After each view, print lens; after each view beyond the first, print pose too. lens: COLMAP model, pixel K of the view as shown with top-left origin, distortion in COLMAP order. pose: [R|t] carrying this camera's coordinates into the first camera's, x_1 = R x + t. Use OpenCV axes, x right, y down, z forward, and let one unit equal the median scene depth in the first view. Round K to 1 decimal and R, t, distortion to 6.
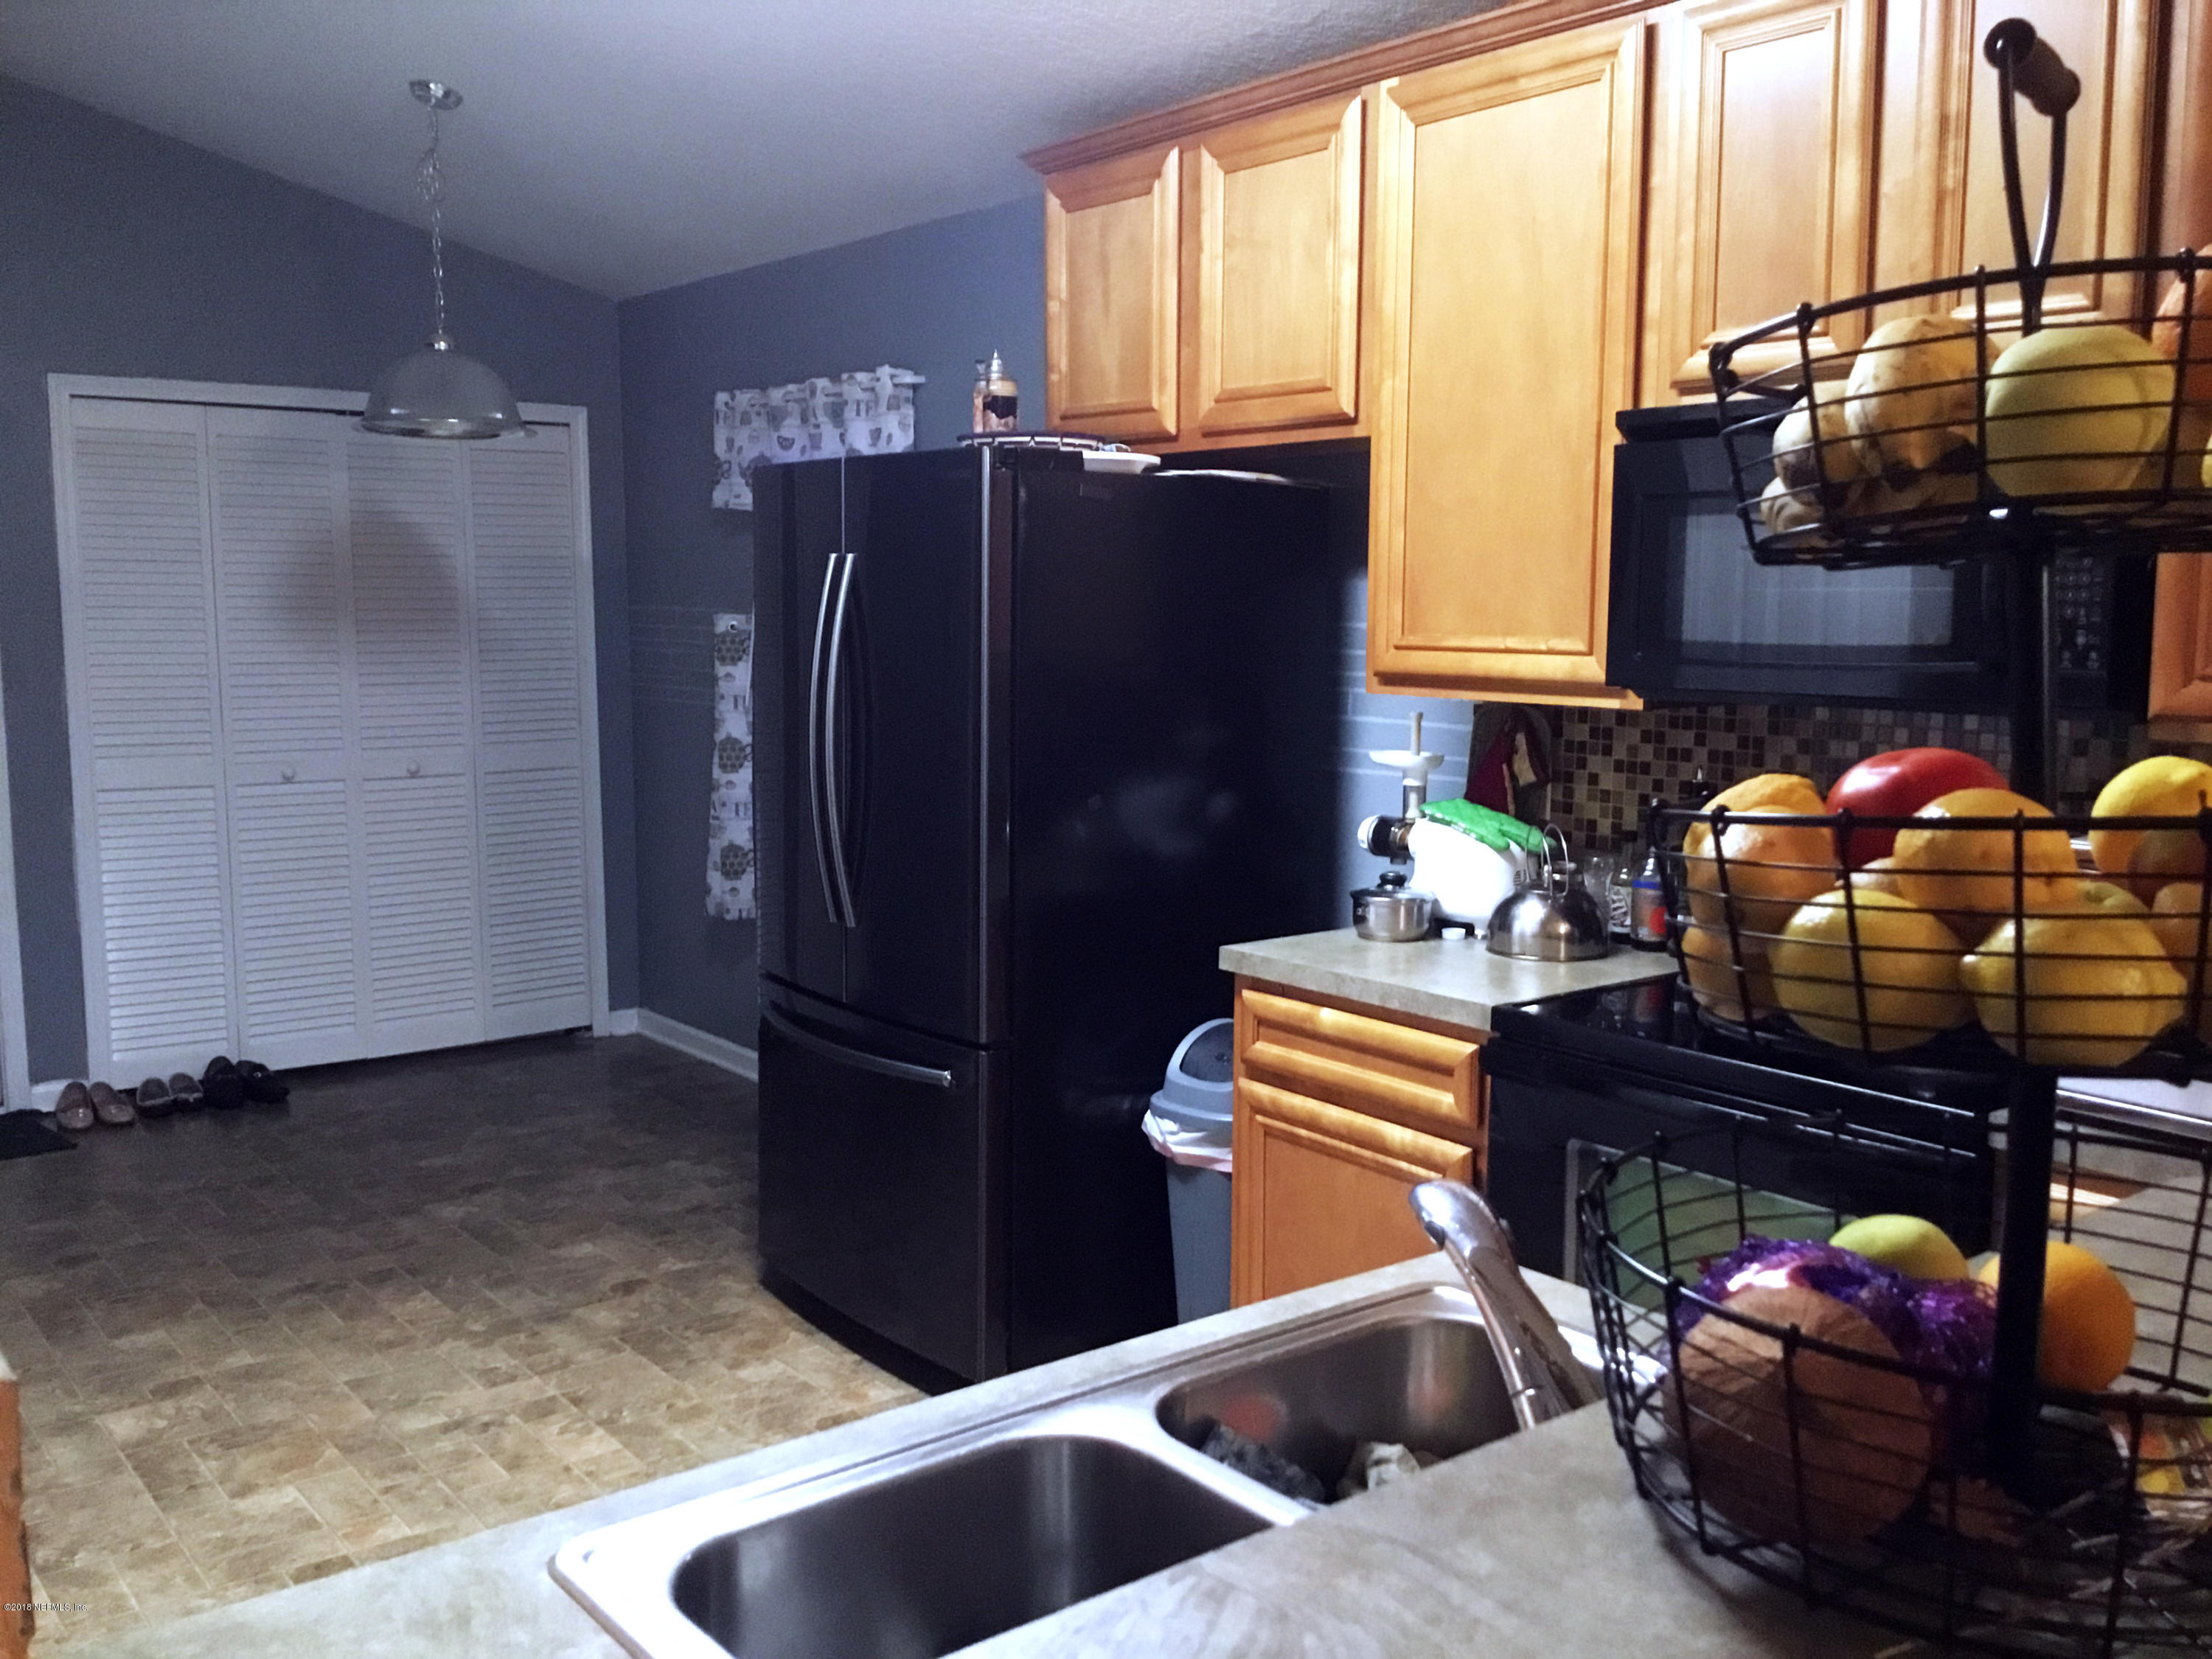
lens RADIAL K [[2034.4, 0, 1116.8], [0, 2034.4, 838.6], [0, 0, 1]] dist [0.088273, -0.171985]
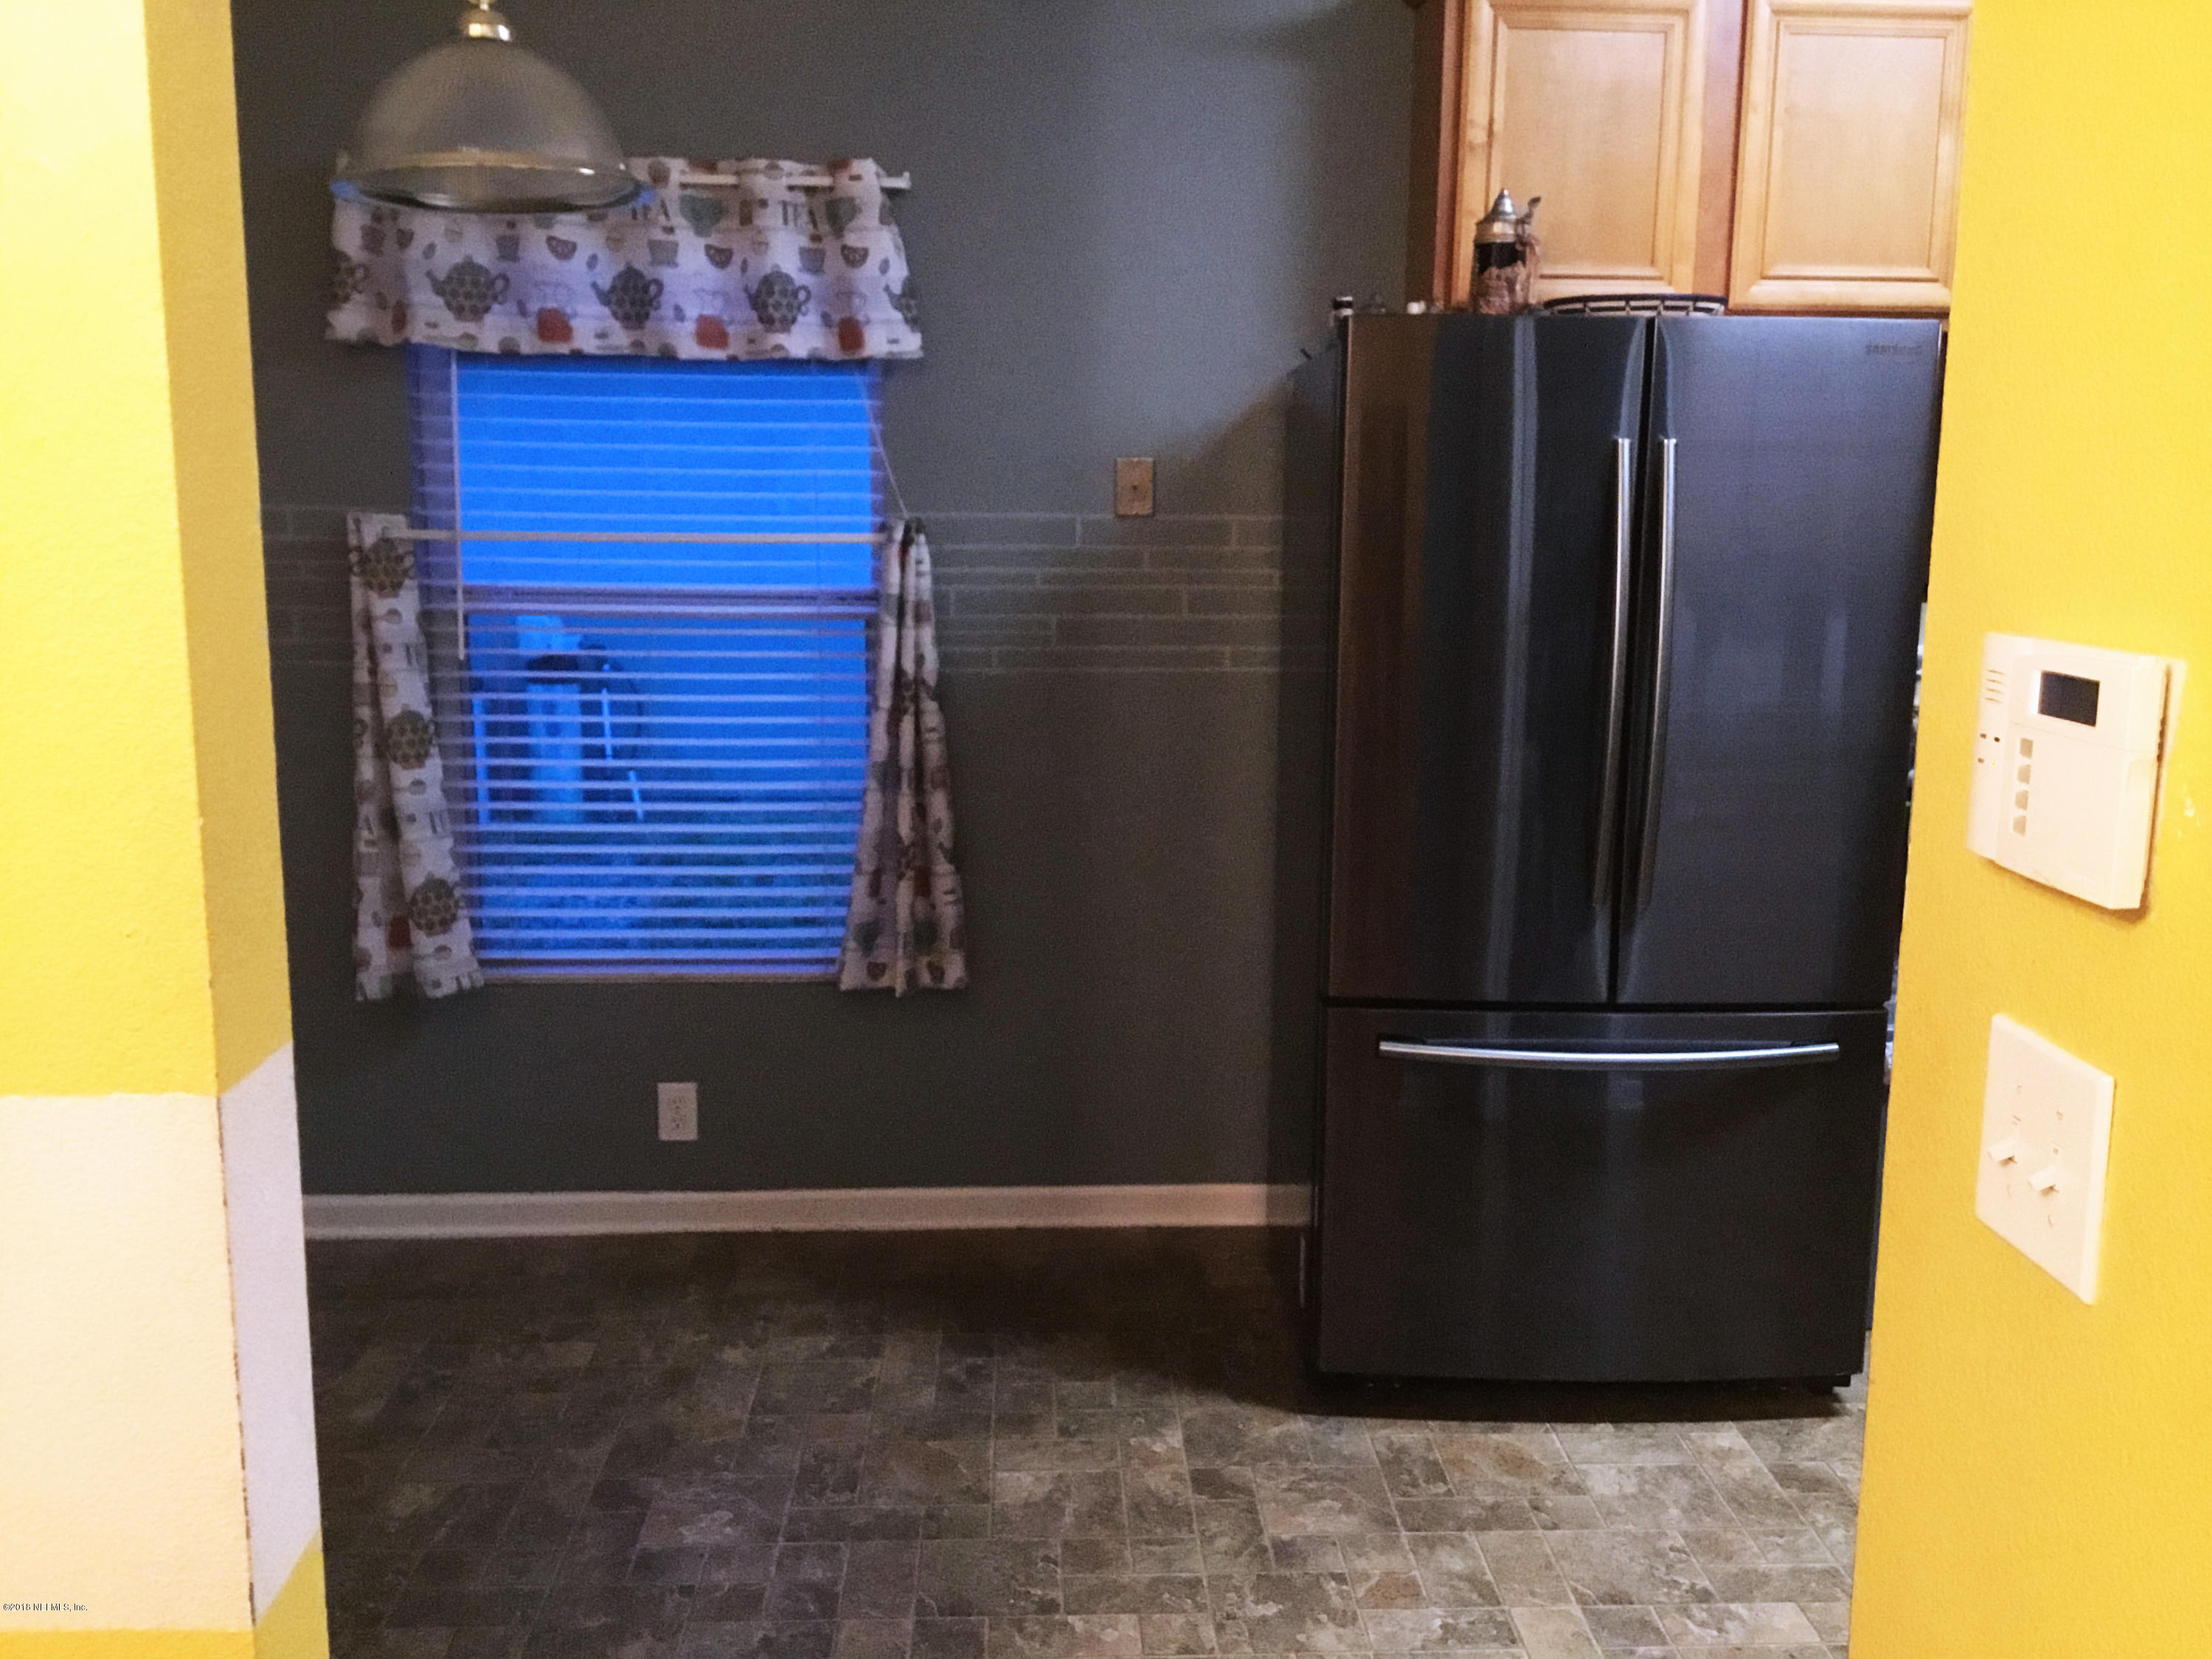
lens RADIAL K [[2034.4, 0, 1165.7], [0, 2034.4, 850.2], [0, 0, 1]] dist [0.088273, -0.171985]
pose [[0.562007, -0.145159, 0.814296, -0.706652], [0.091428, 0.989349, 0.113263, -0.070354], [-0.822064, 0.010795, 0.569293, 0.546910]]
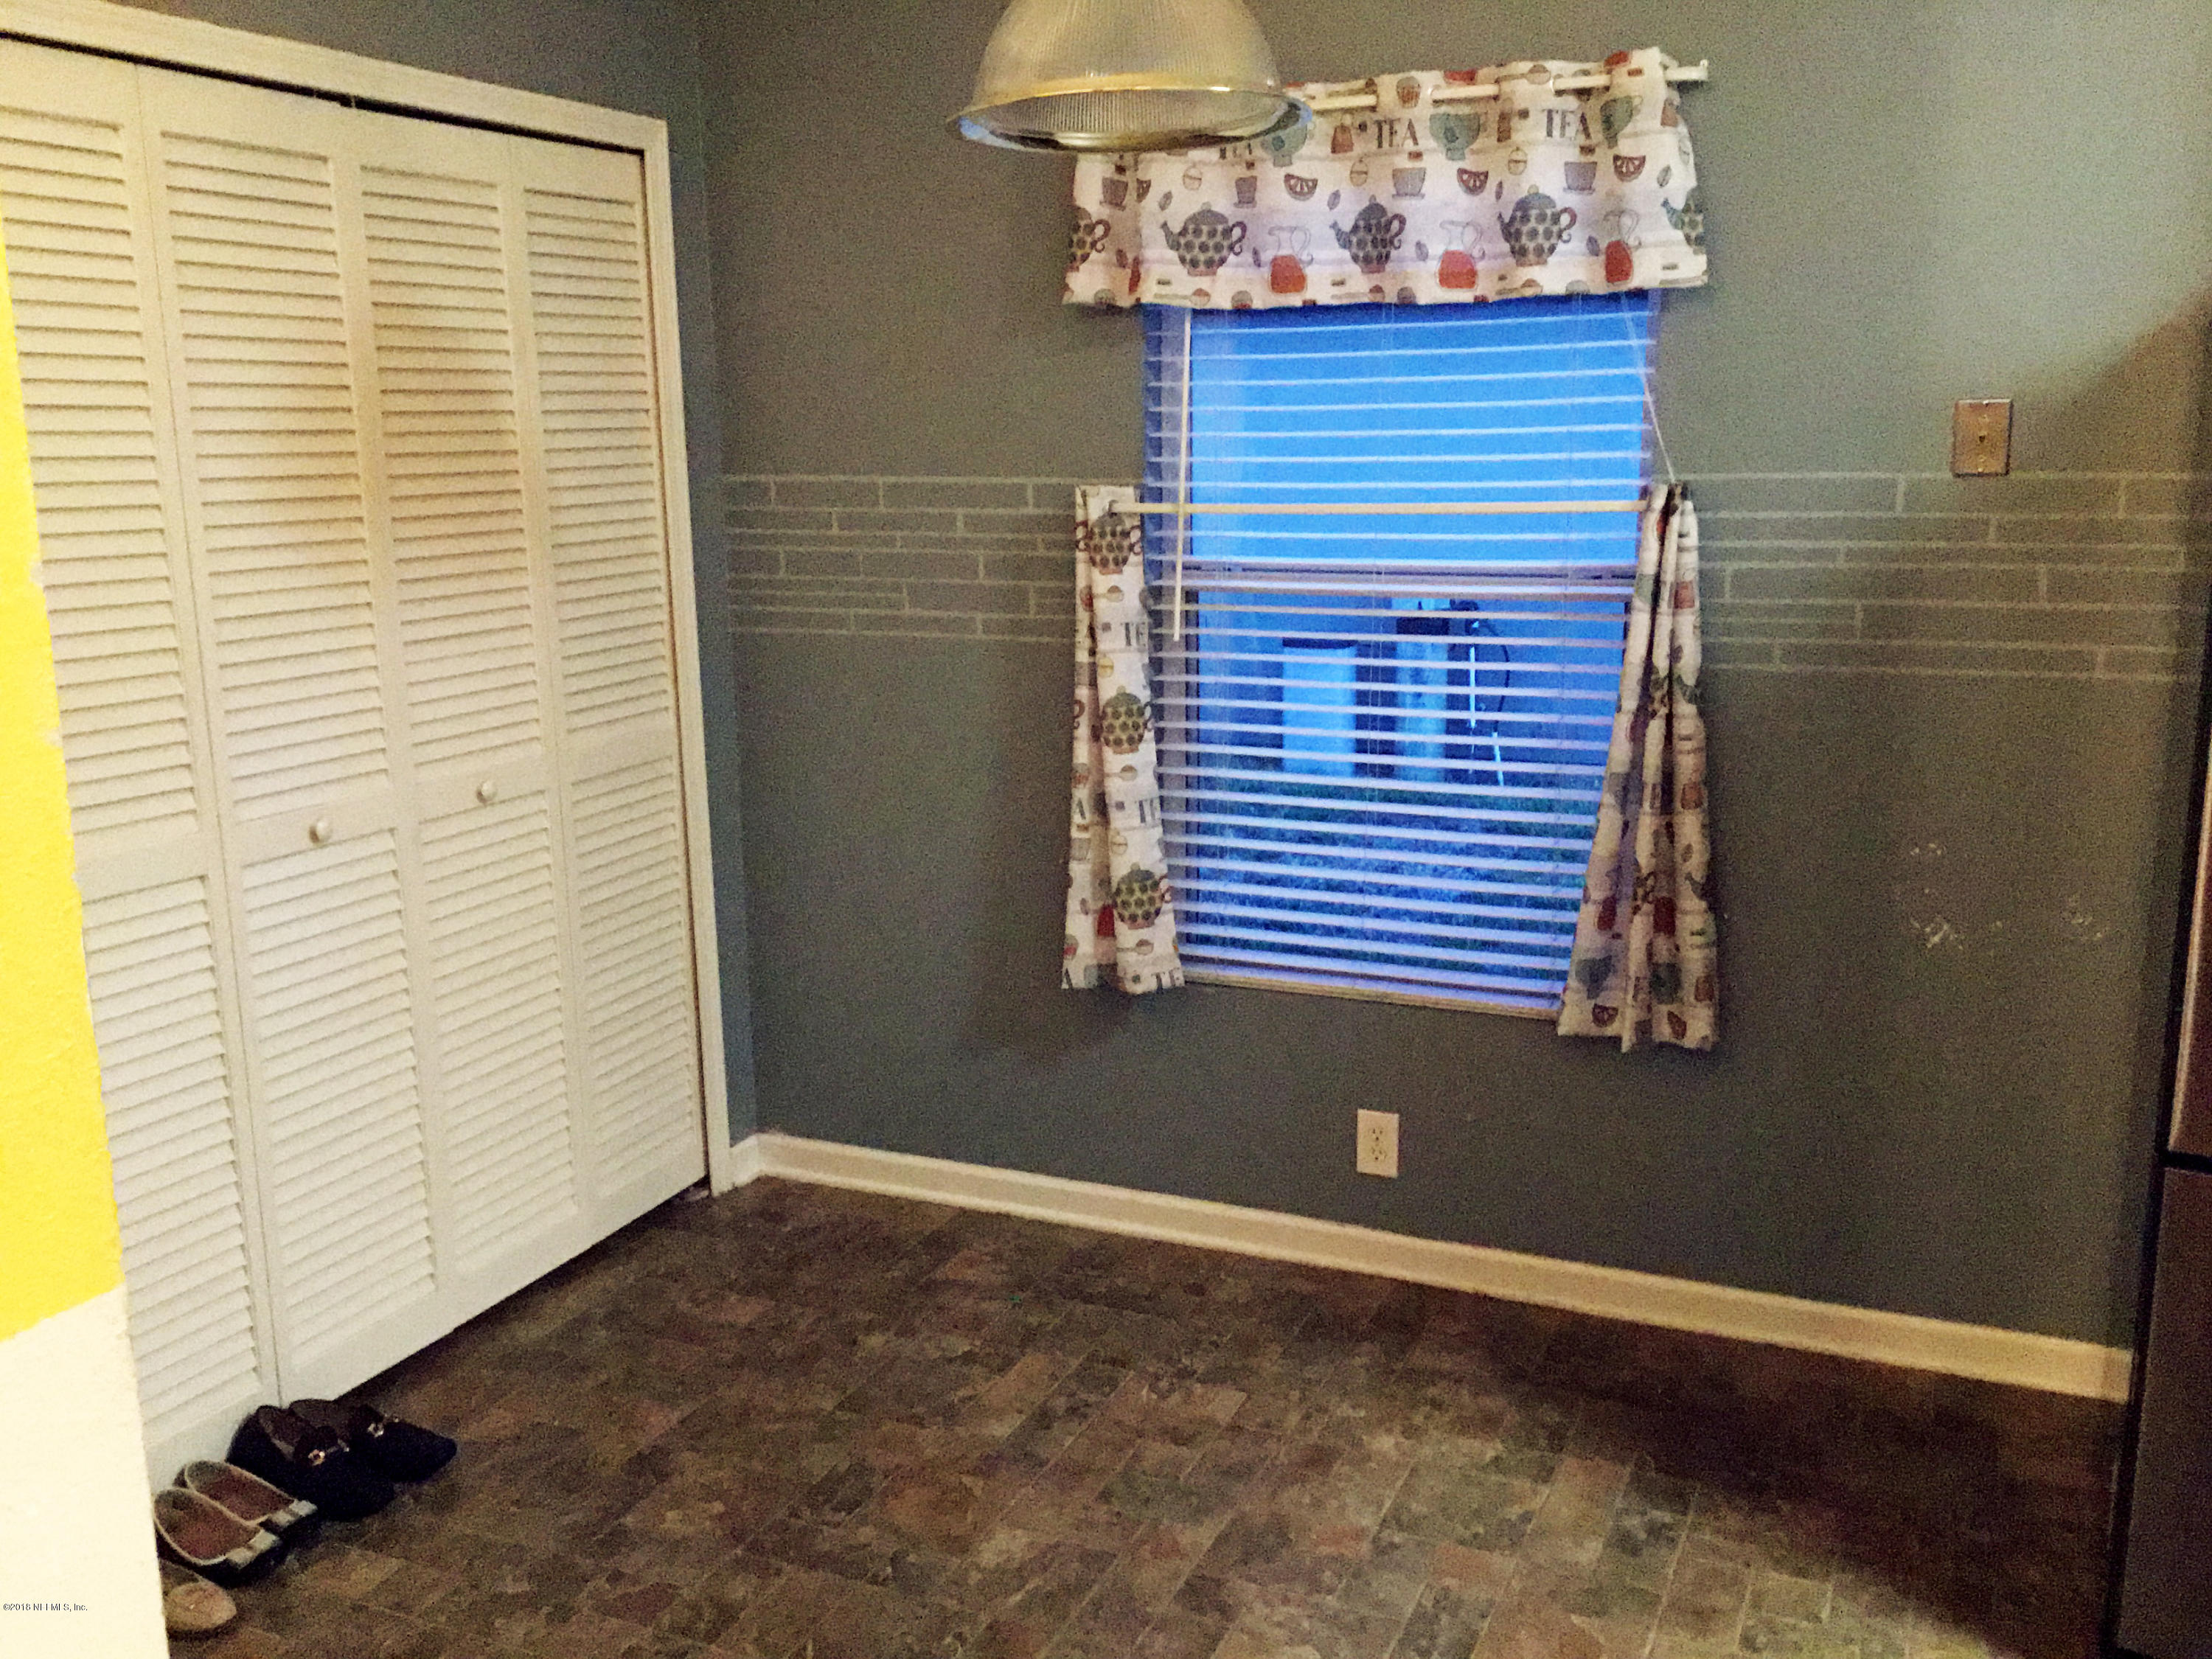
lens RADIAL K [[2034.4, 0, 1087.7], [0, 2034.4, 847.2], [0, 0, 1]] dist [0.088273, -0.171985]
pose [[0.885412, -0.111722, 0.451180, -0.578441], [0.072766, 0.992032, 0.102850, -0.081928], [-0.459075, -0.058234, 0.886487, 0.574268]]
